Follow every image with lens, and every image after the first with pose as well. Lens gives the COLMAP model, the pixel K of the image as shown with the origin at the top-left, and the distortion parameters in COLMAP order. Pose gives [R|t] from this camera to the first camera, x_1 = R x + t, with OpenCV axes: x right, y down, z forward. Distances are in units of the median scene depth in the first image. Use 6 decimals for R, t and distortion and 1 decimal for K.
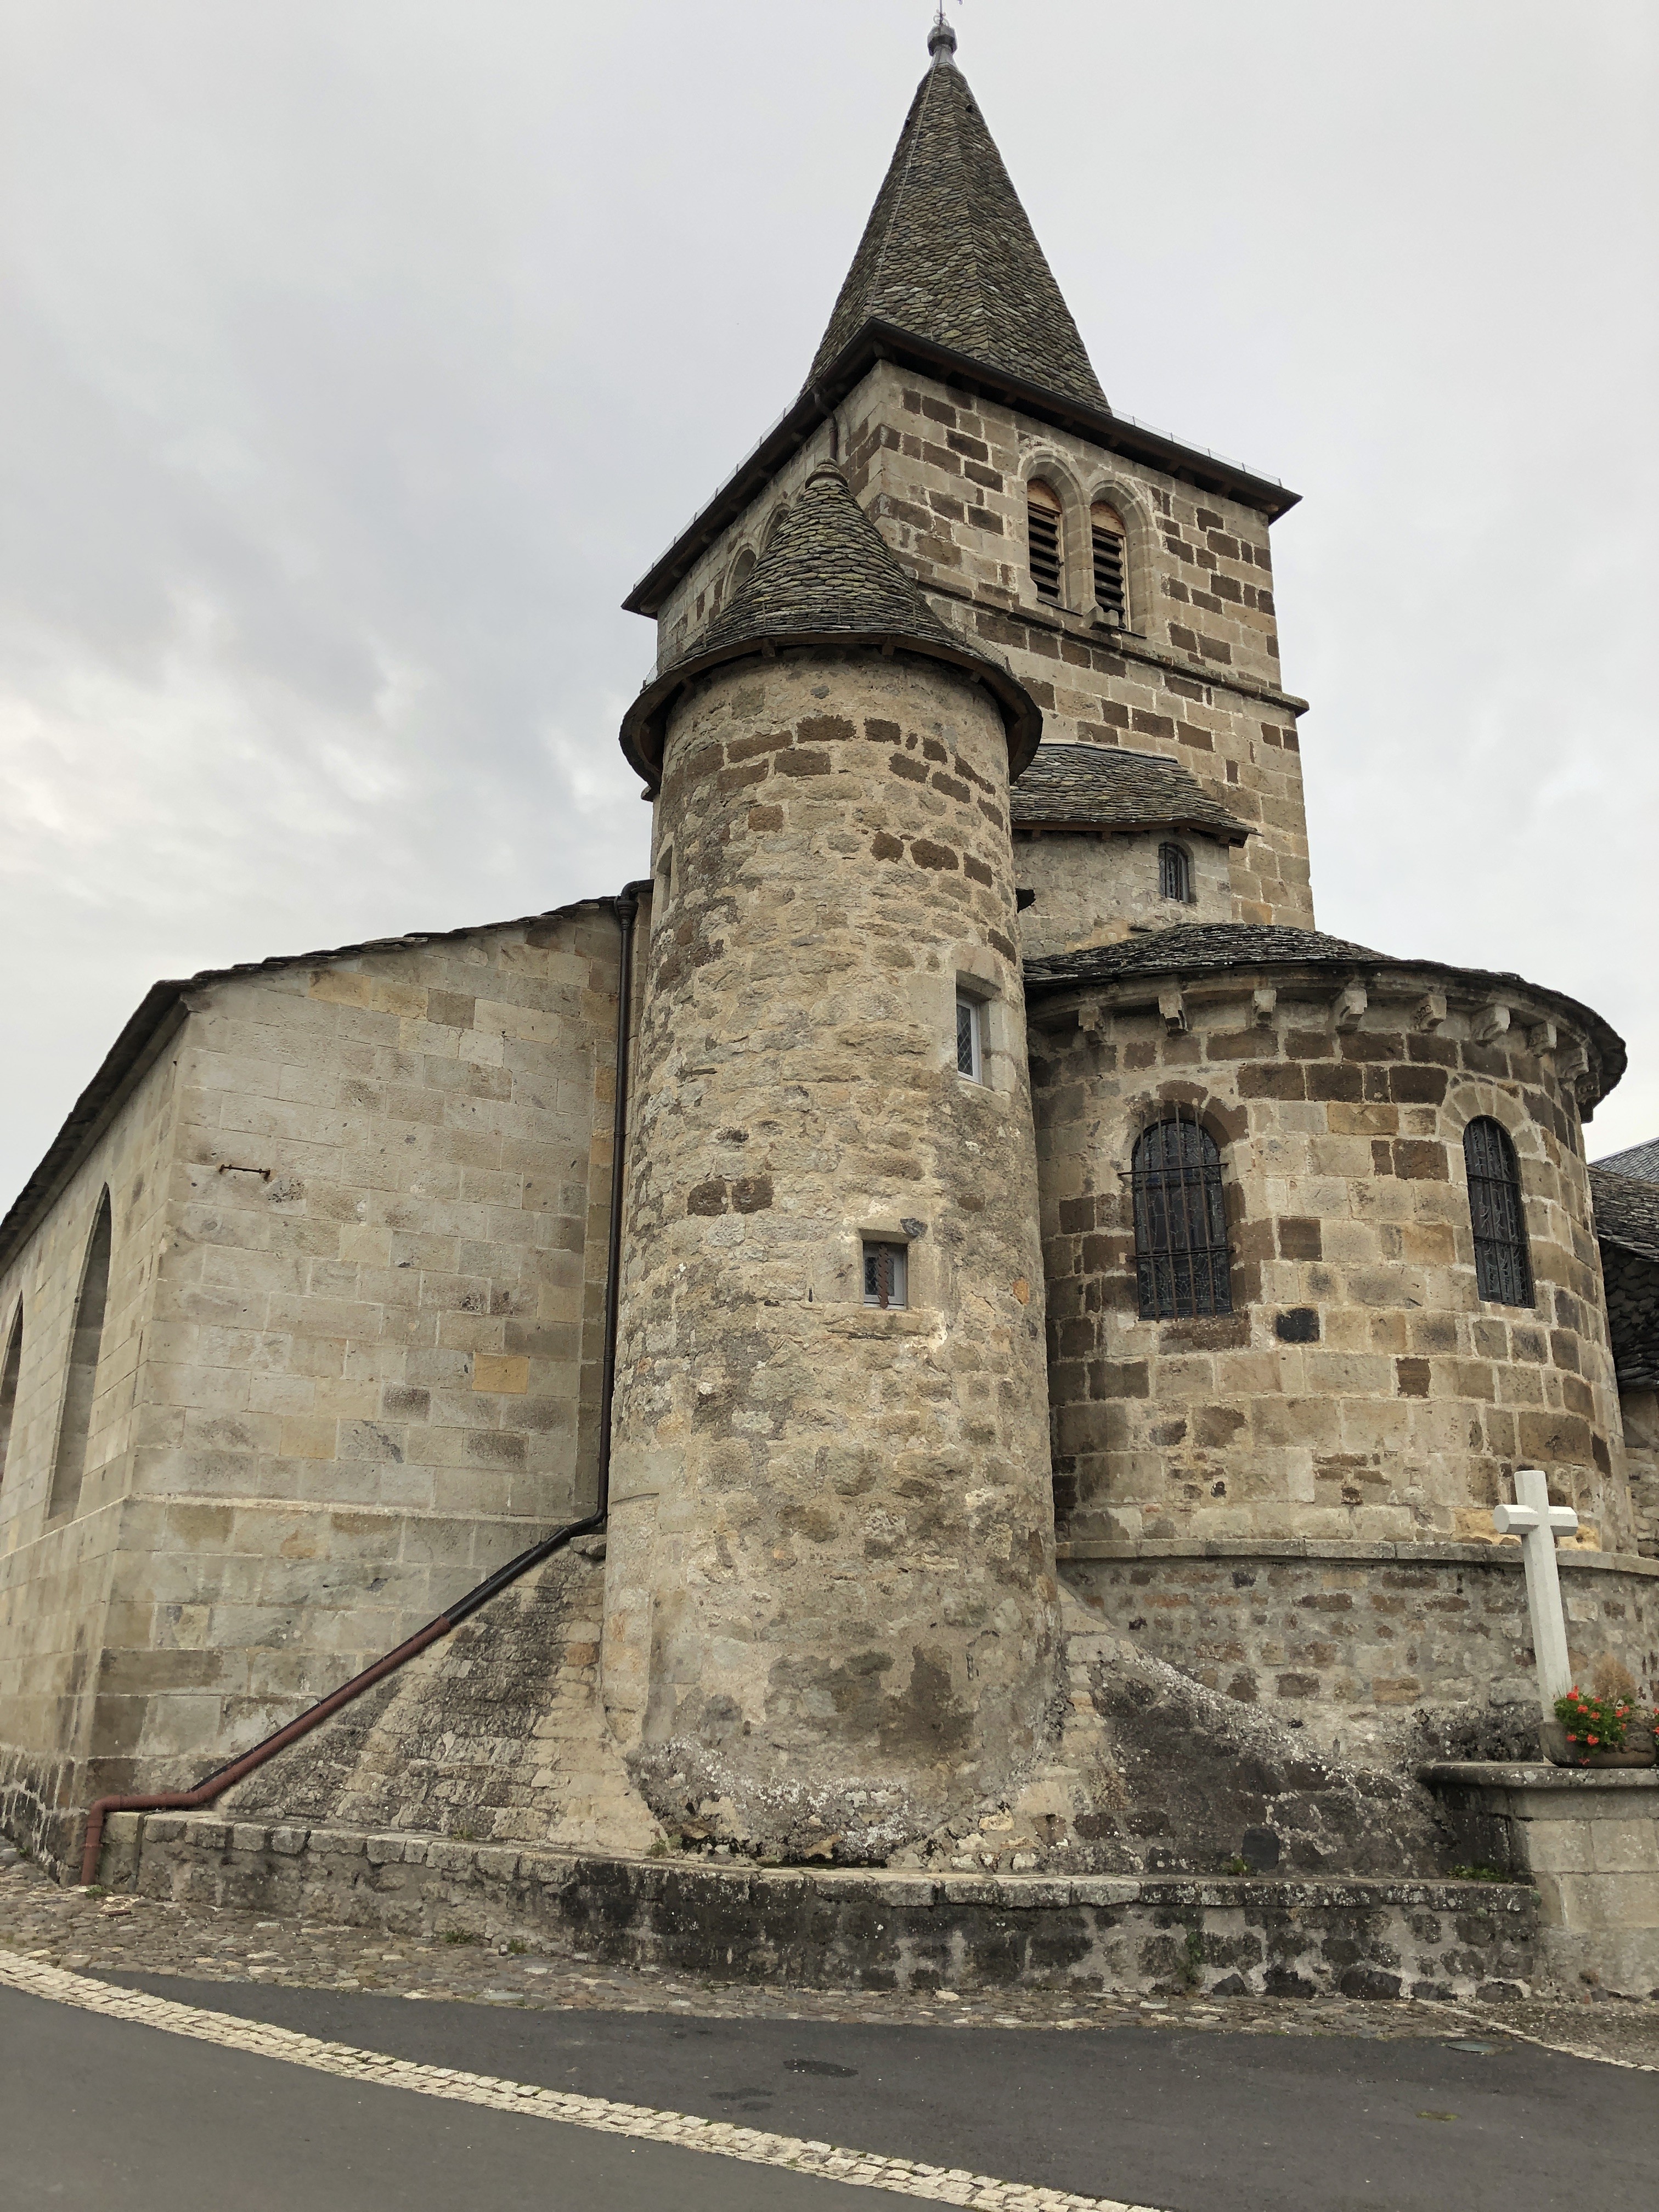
lens RADIAL K [[1821.0, 0, 791.9], [0, 1821.0, 1065.7], [0, 0, 1]] dist [0.148702, -0.429663]
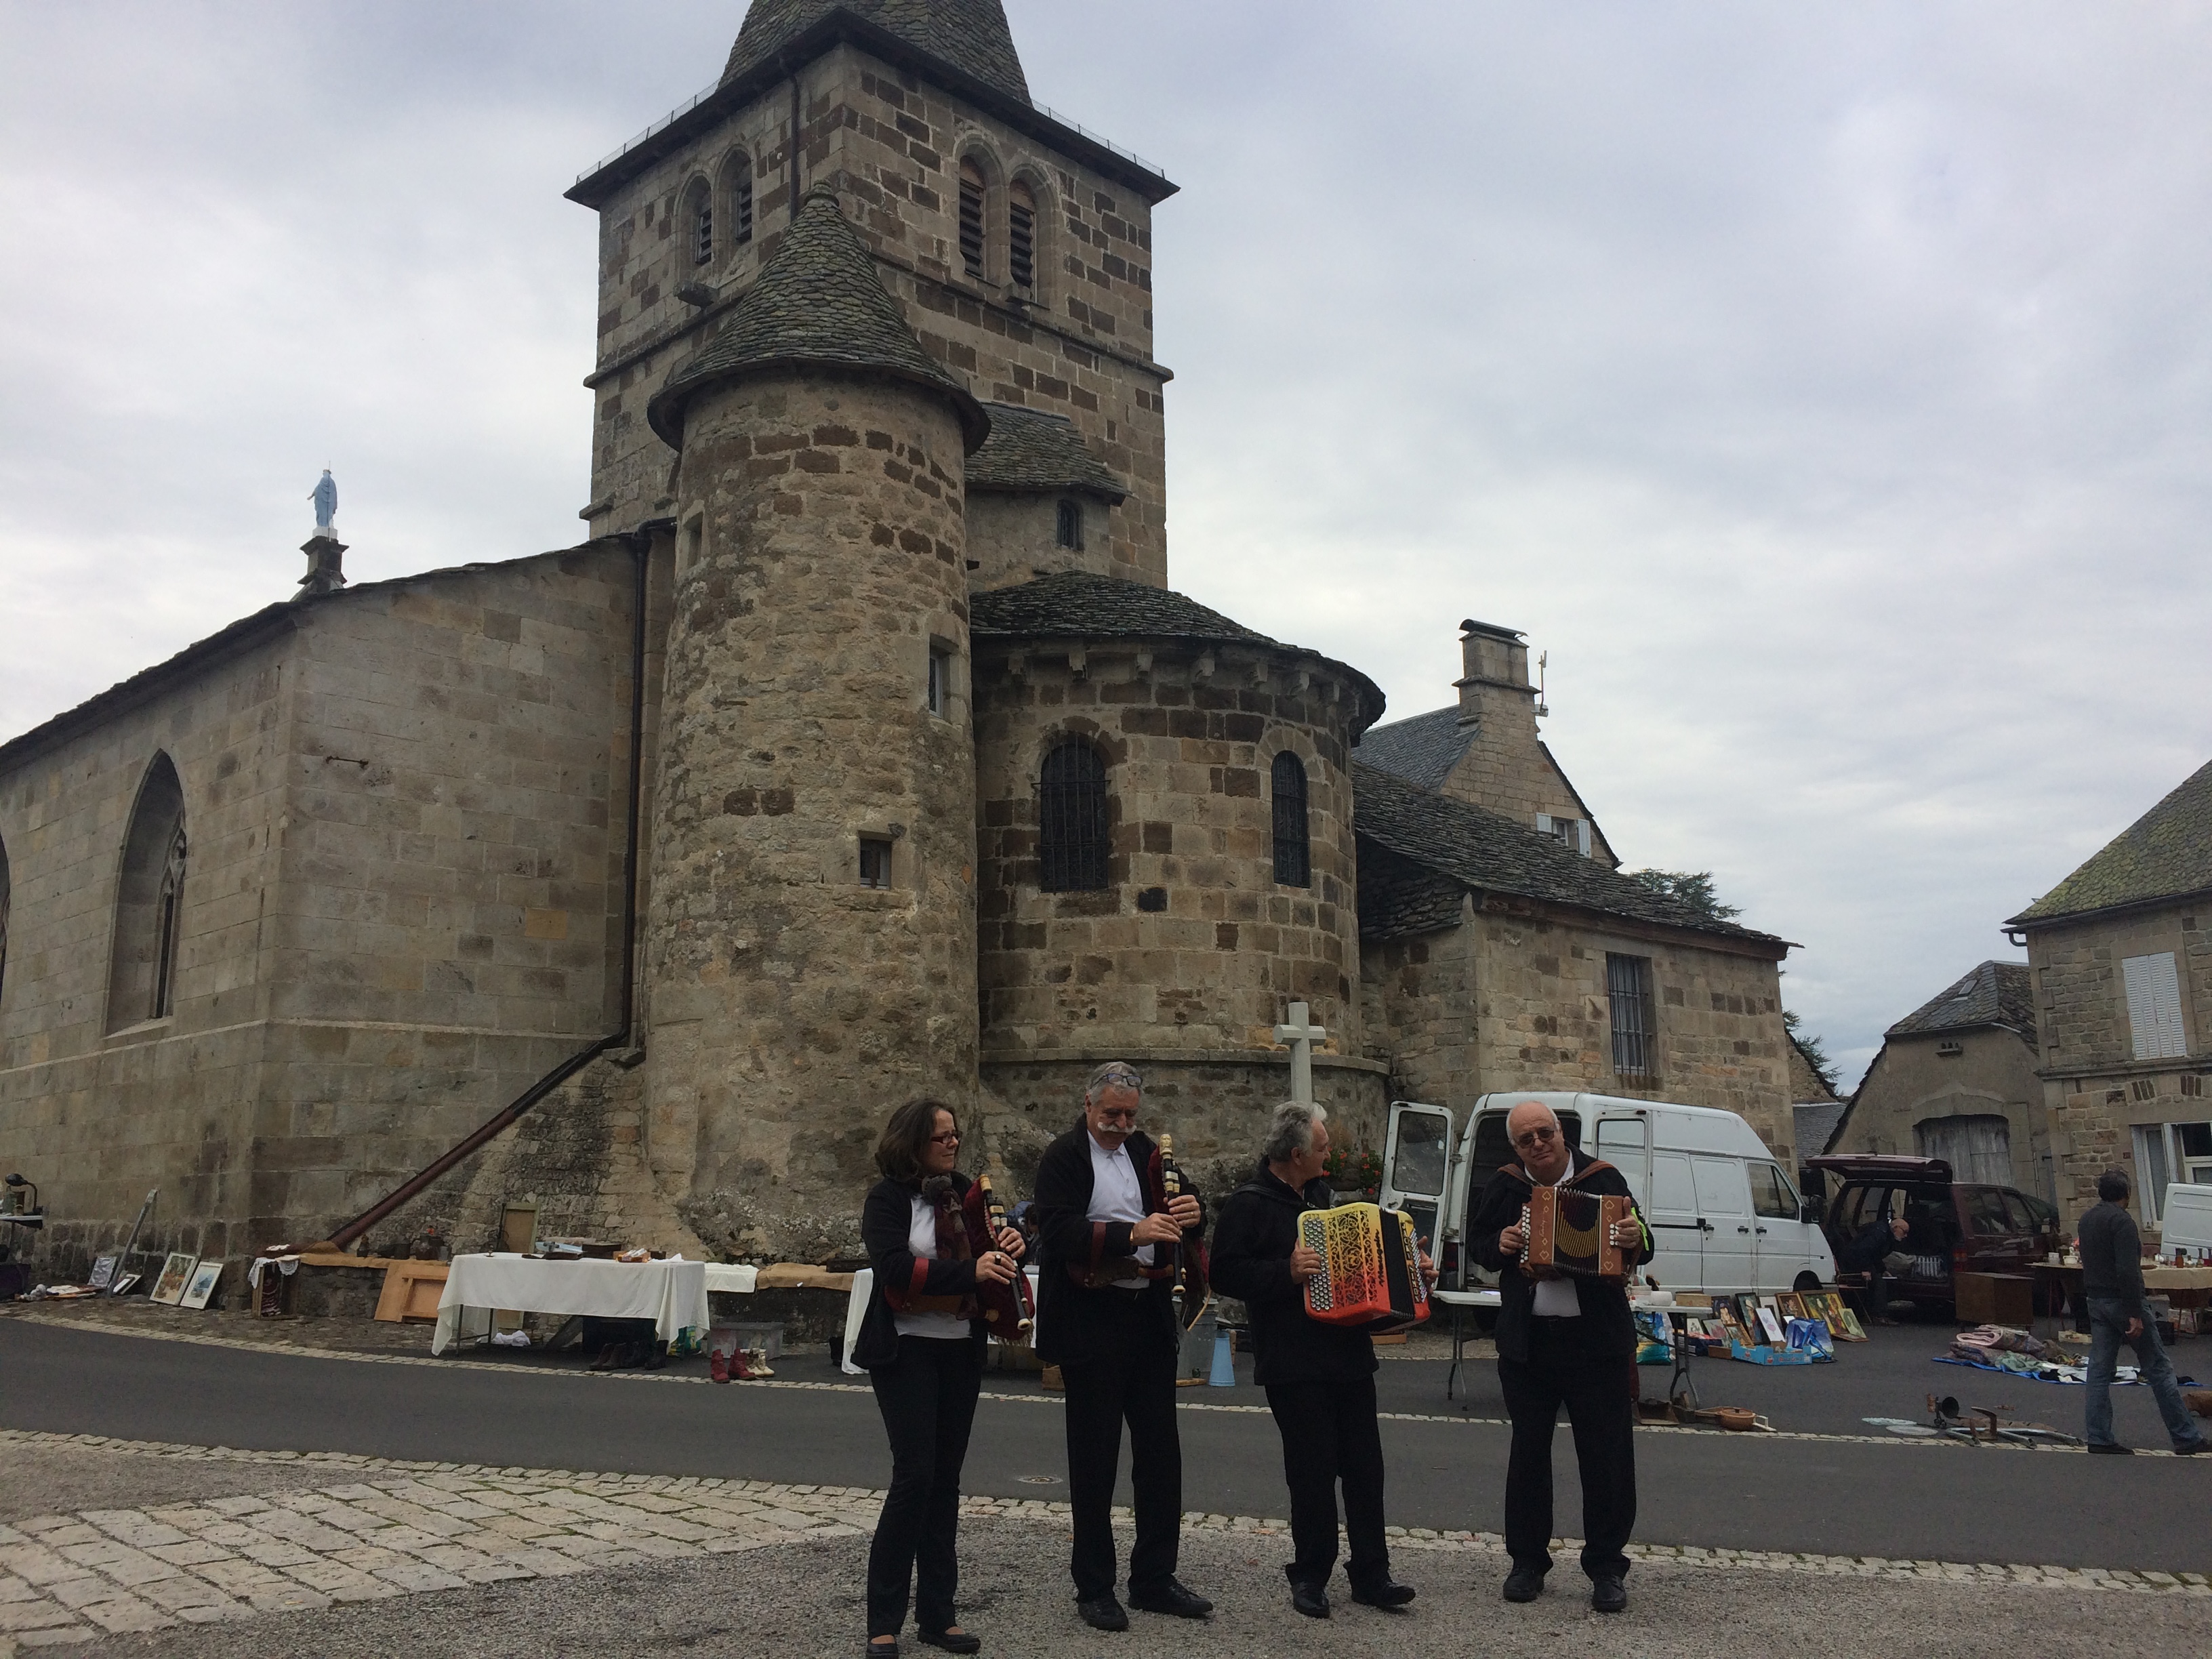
lens RADIAL K [[1866.9, 0, 1110.1], [0, 1866.9, 799.2], [0, 0, 1]] dist [0.082052, -0.093095]
pose [[0.960870, 0.034015, 0.274904, -0.151772], [-0.067702, 0.991172, 0.113997, -0.095678], [-0.268599, -0.128148, 0.954690, -0.345178]]
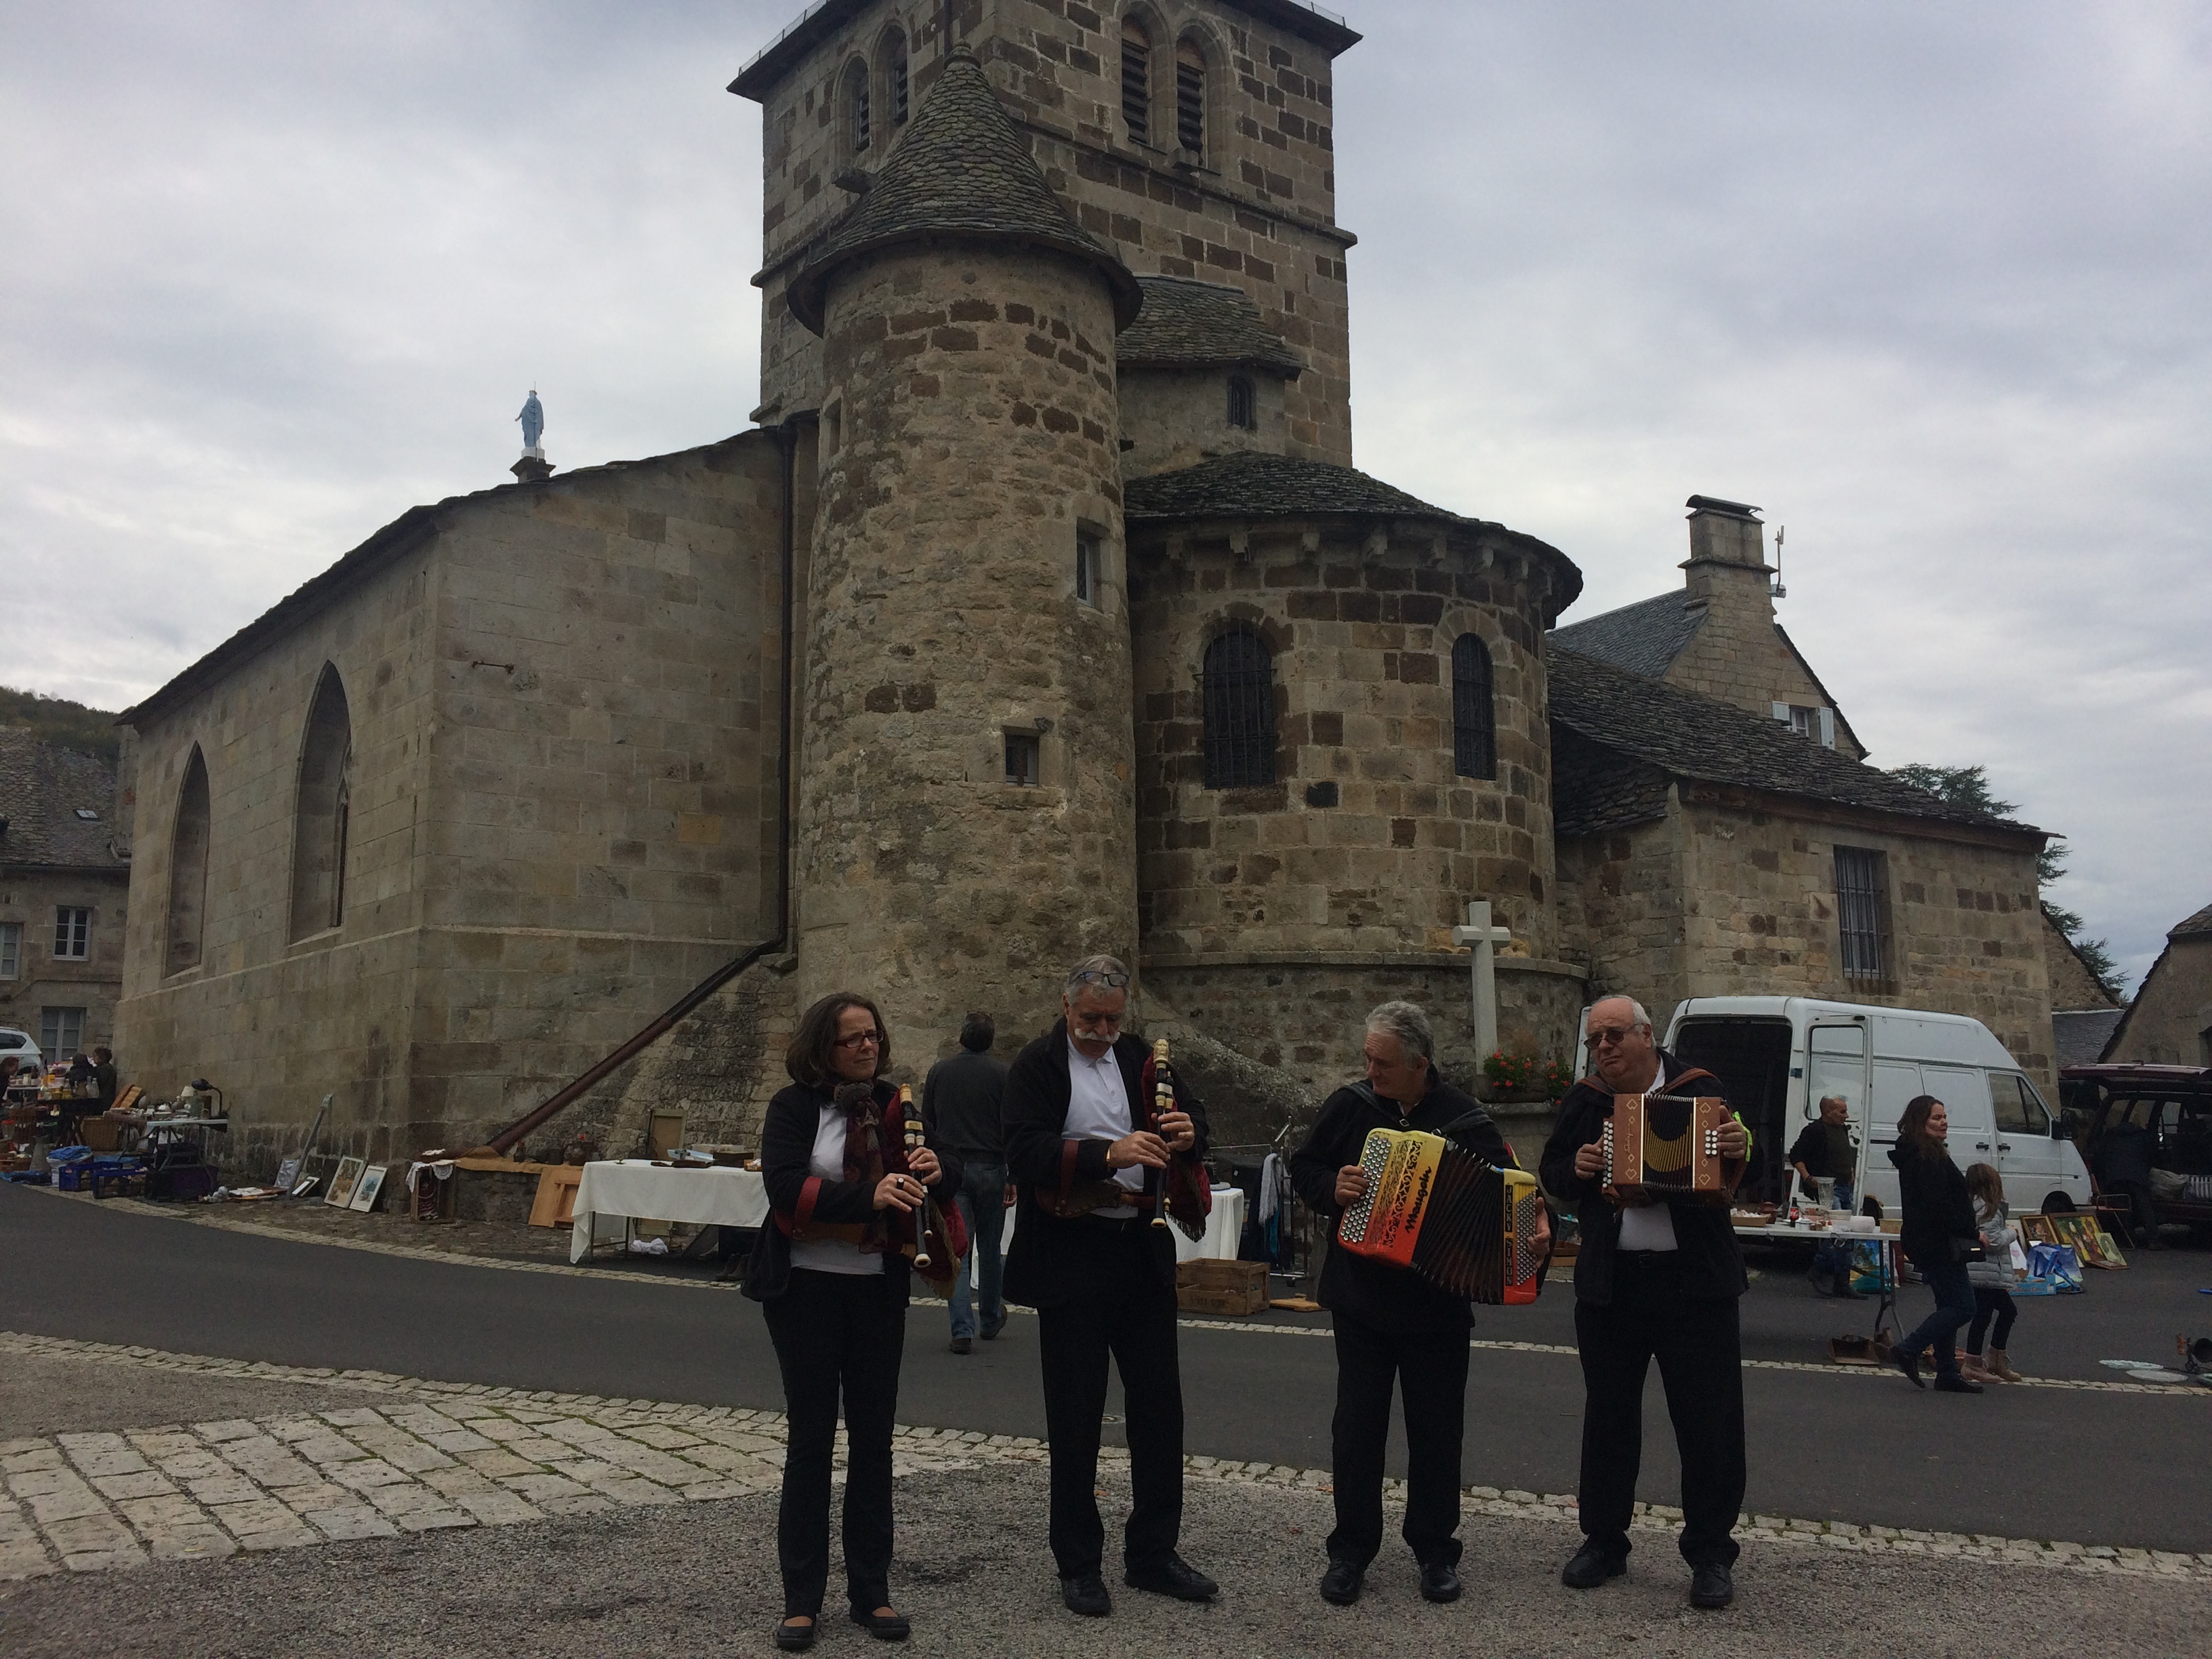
lens RADIAL K [[1881.9, 0, 1101.1], [0, 1881.9, 794.4], [0, 0, 1]] dist [0.082499, -0.105661]
pose [[0.988246, 0.004905, 0.152792, -0.089819], [-0.030491, 0.985727, 0.165565, -0.078792], [-0.149799, -0.168278, 0.974291, -0.297371]]
